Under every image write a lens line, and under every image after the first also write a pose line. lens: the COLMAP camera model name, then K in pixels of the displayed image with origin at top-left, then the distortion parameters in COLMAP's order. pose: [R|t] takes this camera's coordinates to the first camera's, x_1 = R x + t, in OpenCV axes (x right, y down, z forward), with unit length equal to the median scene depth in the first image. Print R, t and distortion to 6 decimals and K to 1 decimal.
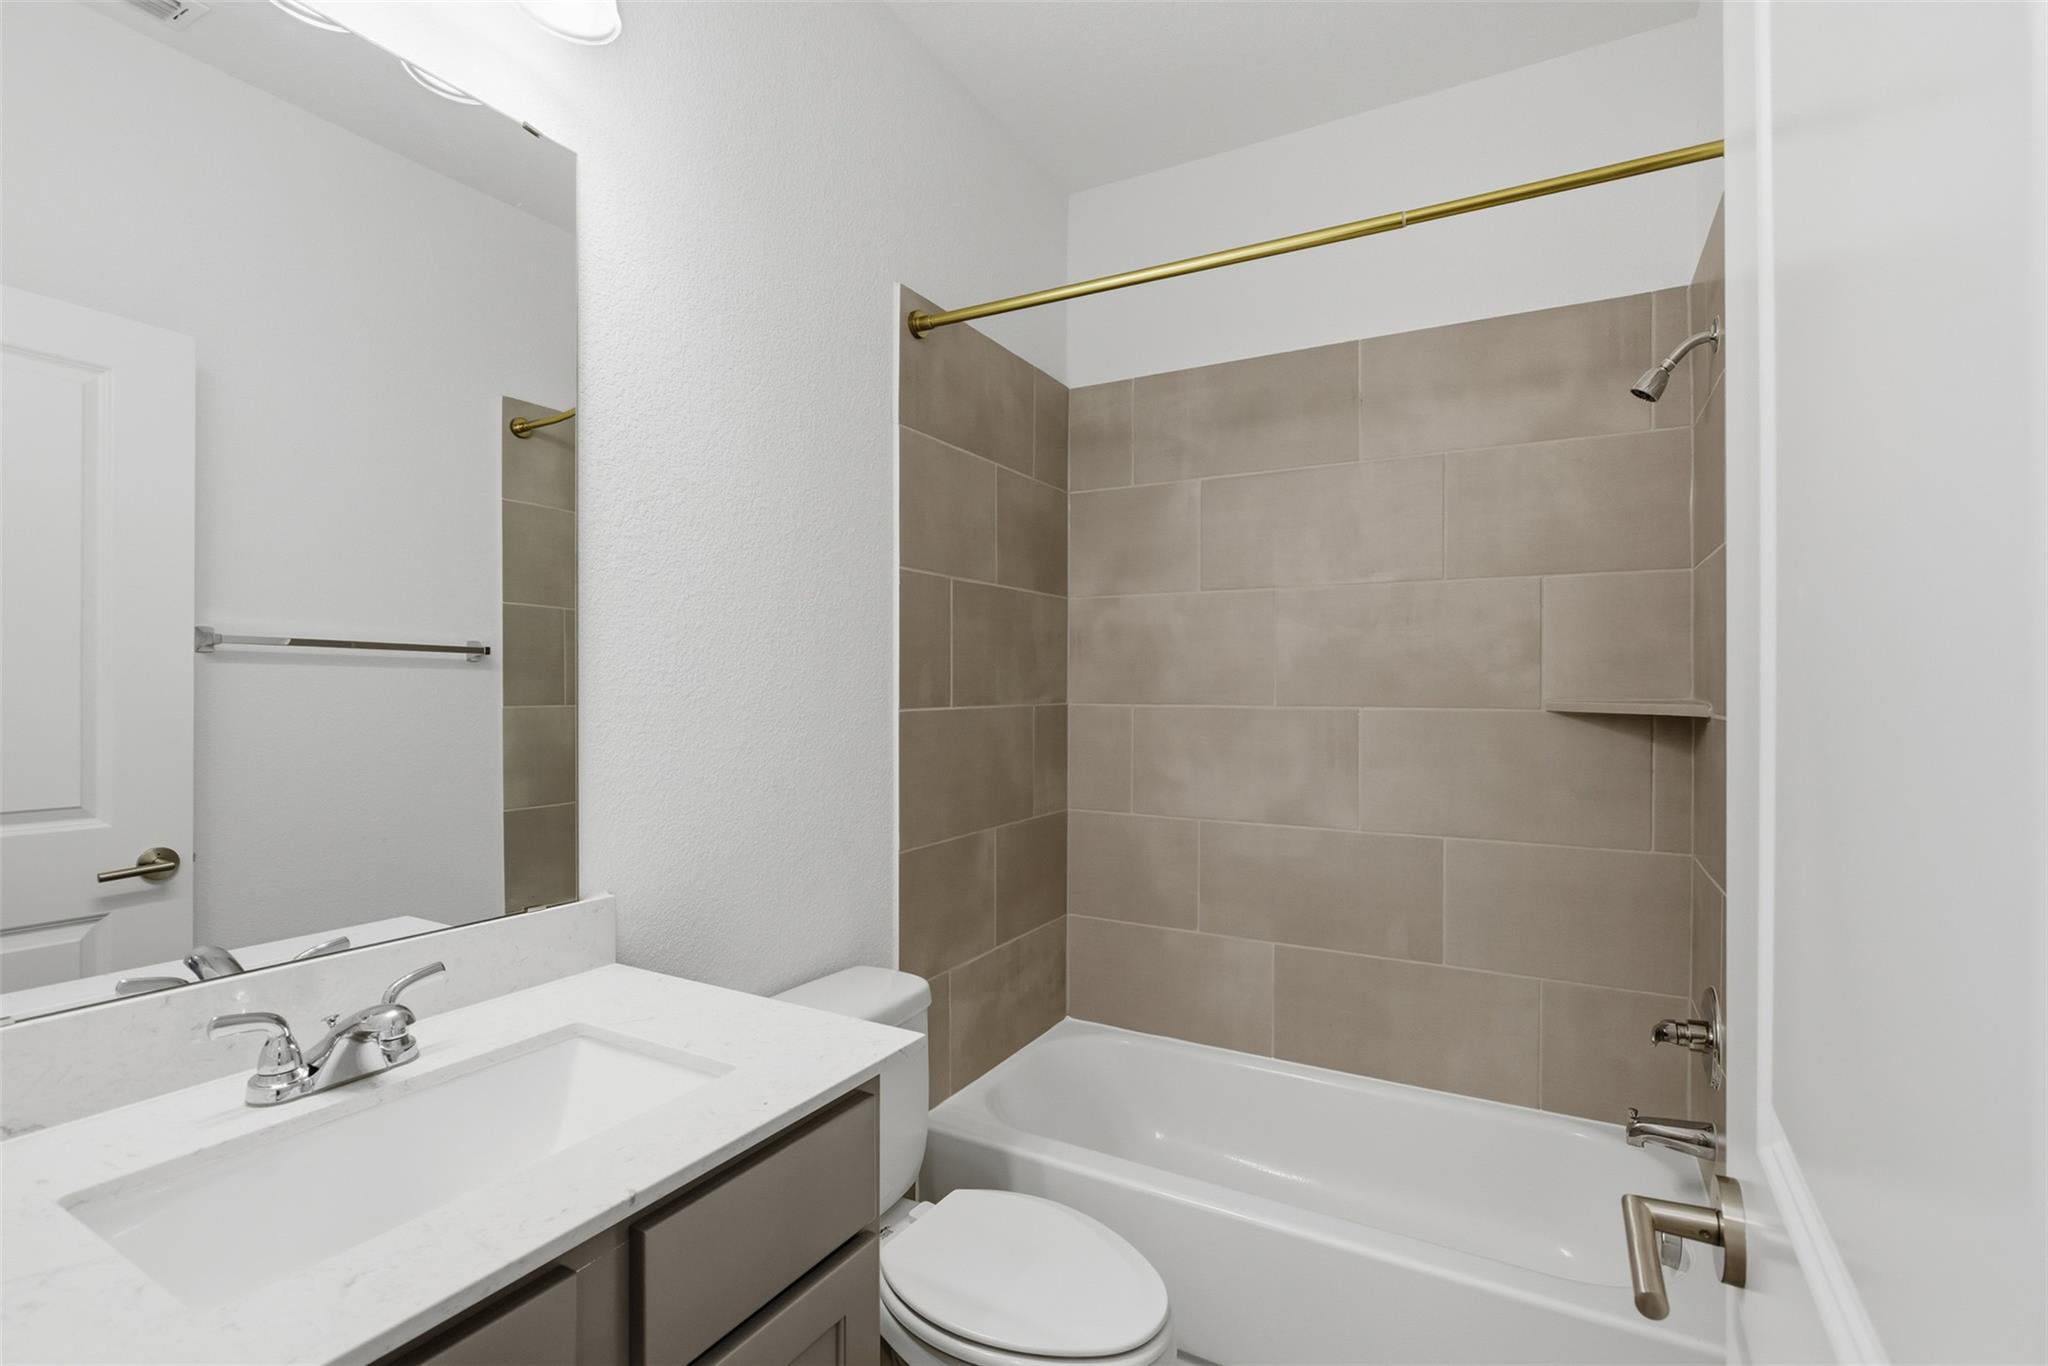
lens RADIAL K [[933.2, 0, 1034.3], [0, 933.2, 682.8], [0, 0, 1]] dist [-0.003307, 0.002738]
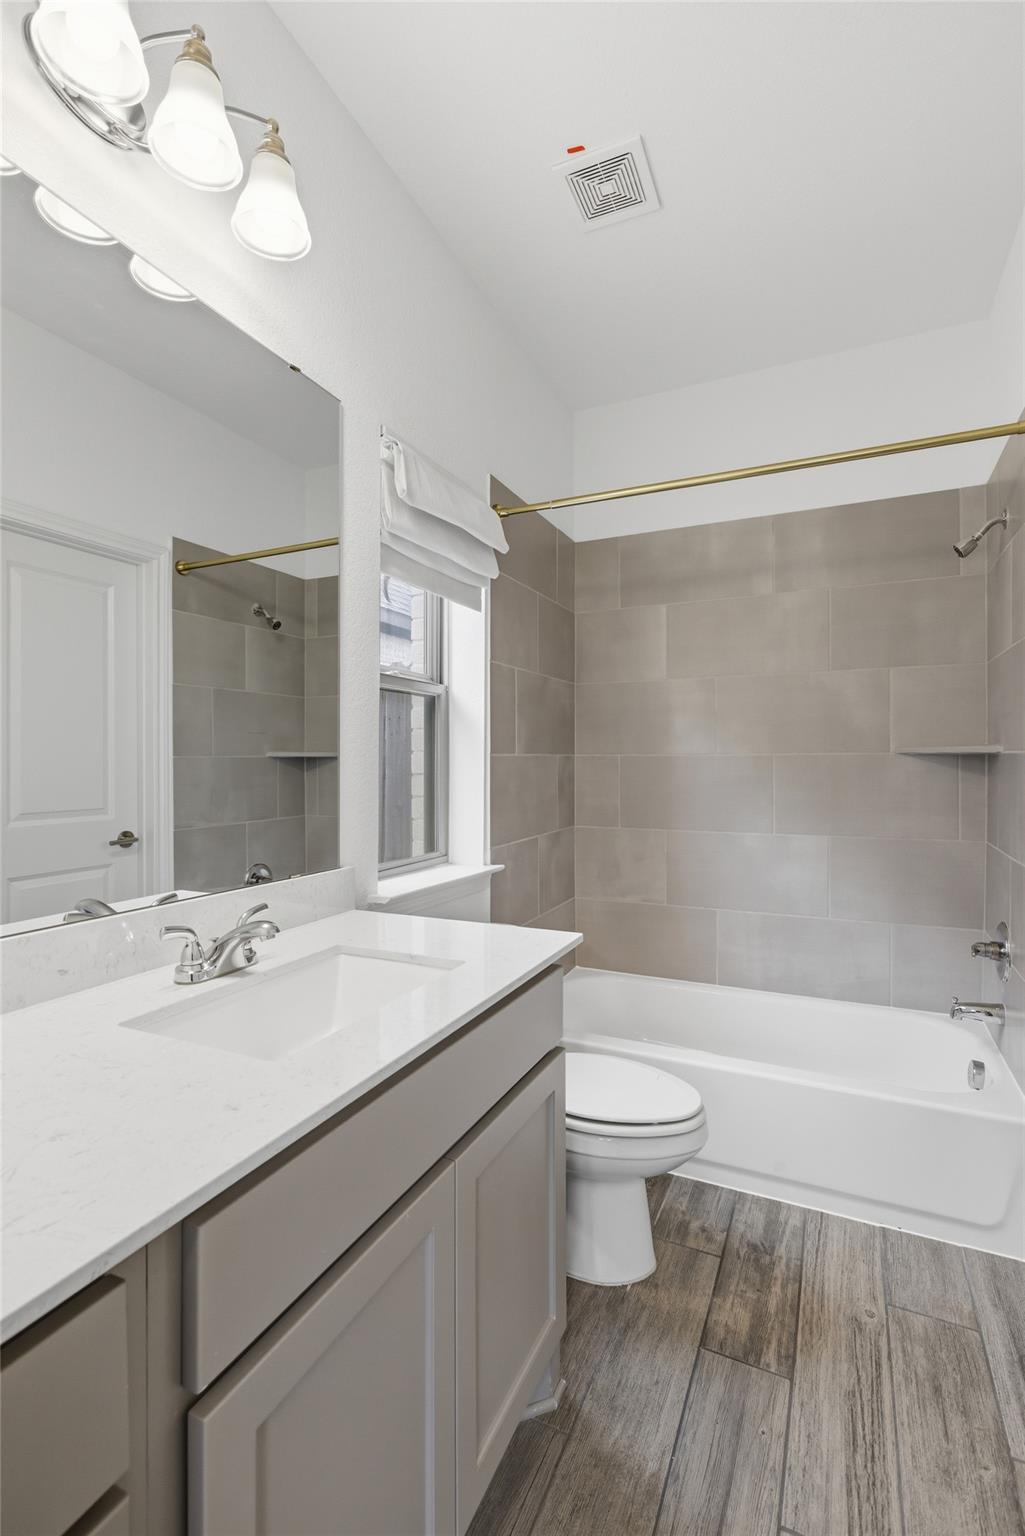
lens RADIAL K [[699.9, 0, 514.0], [0, 699.9, 766.2], [0, 0, 1]] dist [-0.003307, 0.002738]
pose [[0.997574, -0.008712, 0.069068, -0.309871], [0.008064, 0.999921, 0.009660, 0.068696], [-0.069147, -0.009080, 0.997565, -0.183243]]
